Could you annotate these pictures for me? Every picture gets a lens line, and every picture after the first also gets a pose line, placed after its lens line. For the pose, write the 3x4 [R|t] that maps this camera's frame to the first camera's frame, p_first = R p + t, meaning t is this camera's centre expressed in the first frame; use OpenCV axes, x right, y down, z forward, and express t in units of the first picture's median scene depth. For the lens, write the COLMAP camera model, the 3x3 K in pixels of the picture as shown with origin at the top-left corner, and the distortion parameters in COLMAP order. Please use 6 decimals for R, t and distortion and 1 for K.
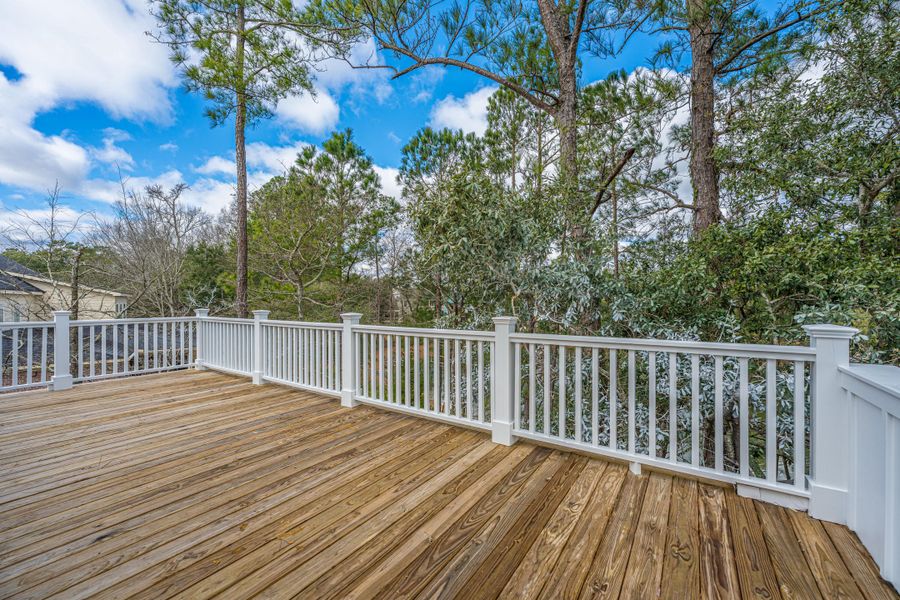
lens RADIAL K [[358.1, 0, 450.7], [0, 358.1, 302.8], [0, 0, 1]] dist [-0.012773, 0.001235]
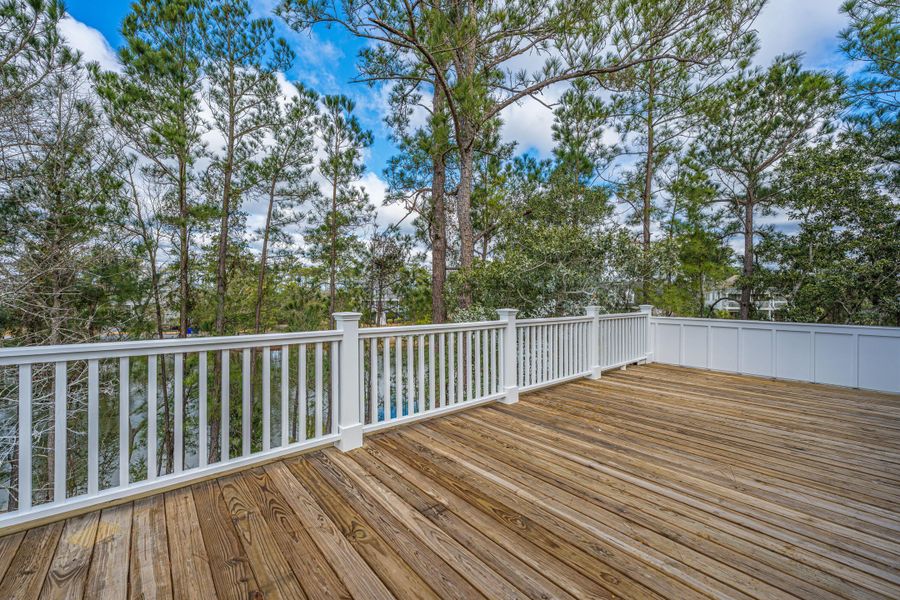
lens RADIAL K [[363.9, 0, 450.1], [0, 363.9, 297.6], [0, 0, 1]] dist [-0.000284, -0.000856]
pose [[0.276750, 0.004644, 0.960931, -1.467592], [0.002932, 0.999980, -0.005677, 0.007713], [-0.960938, 0.004389, 0.276730, 1.012705]]
